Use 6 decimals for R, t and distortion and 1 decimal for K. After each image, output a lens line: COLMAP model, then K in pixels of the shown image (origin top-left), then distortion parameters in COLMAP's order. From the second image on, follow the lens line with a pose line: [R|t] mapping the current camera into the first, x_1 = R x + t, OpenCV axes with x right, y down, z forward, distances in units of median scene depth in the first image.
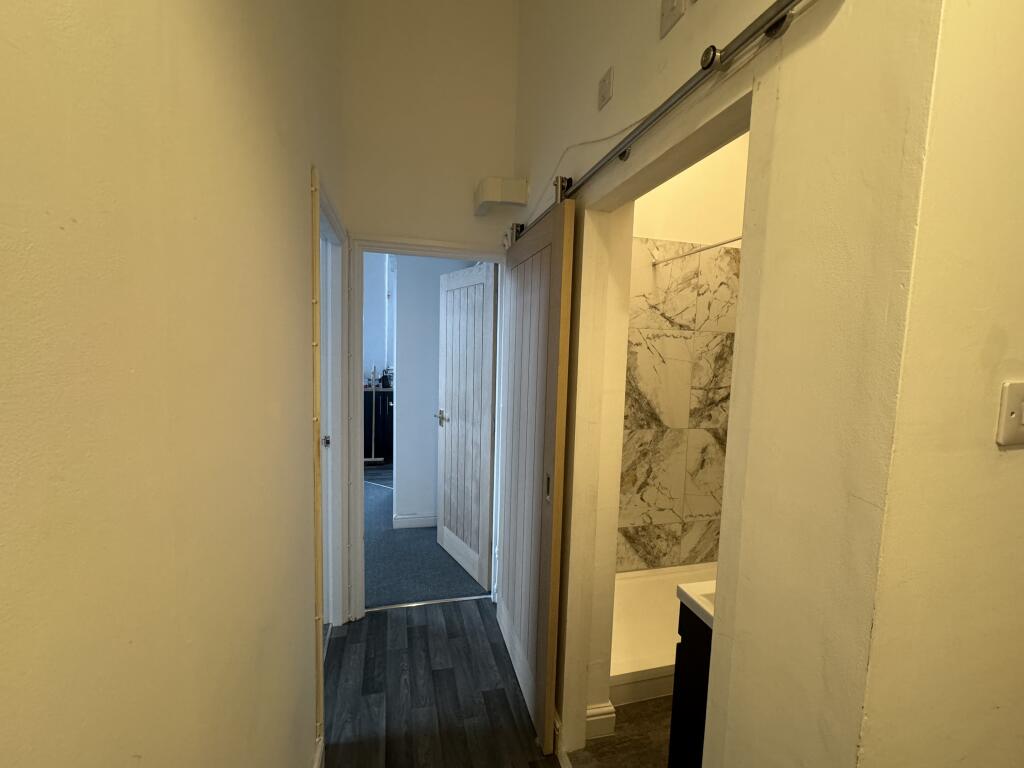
lens RADIAL K [[440.2, 0, 513.0], [0, 440.2, 386.8], [0, 0, 1]] dist [-0.002575, 0.000011]
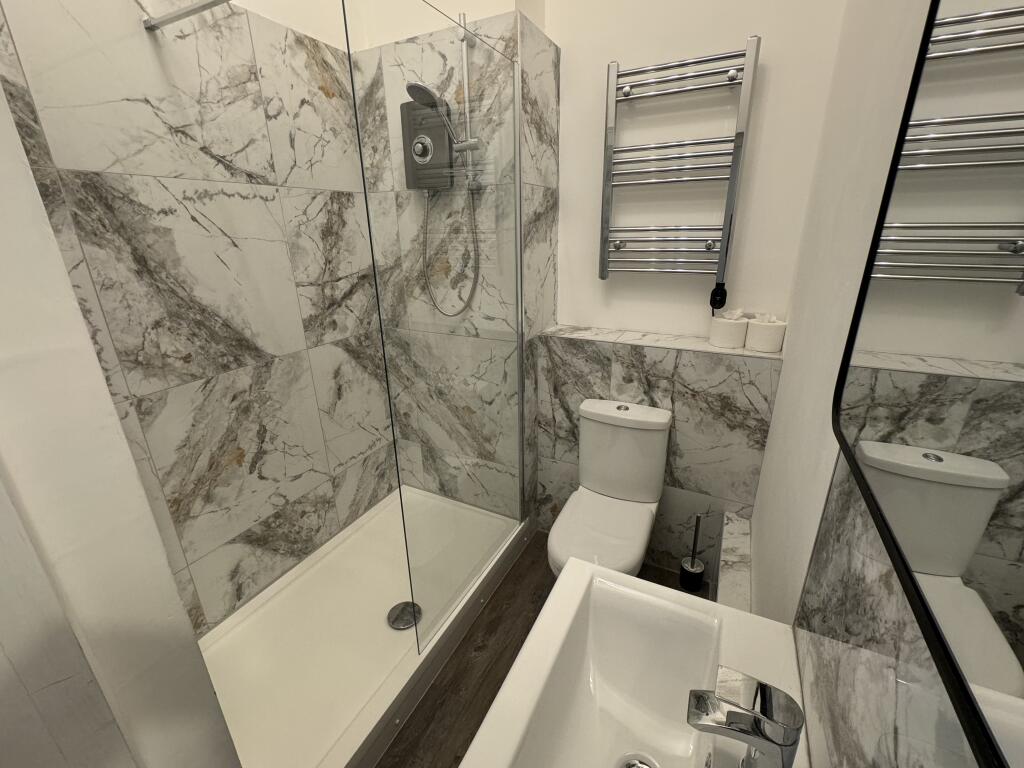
lens RADIAL K [[440.2, 0, 513.3], [0, 440.2, 387.7], [0, 0, 1]] dist [-0.002575, 0.000011]
pose [[0.666303, -0.292715, 0.685826, 0.139952], [0.102390, 0.946935, 0.304682, -0.018526], [-0.738618, -0.132789, 0.660917, 0.340516]]
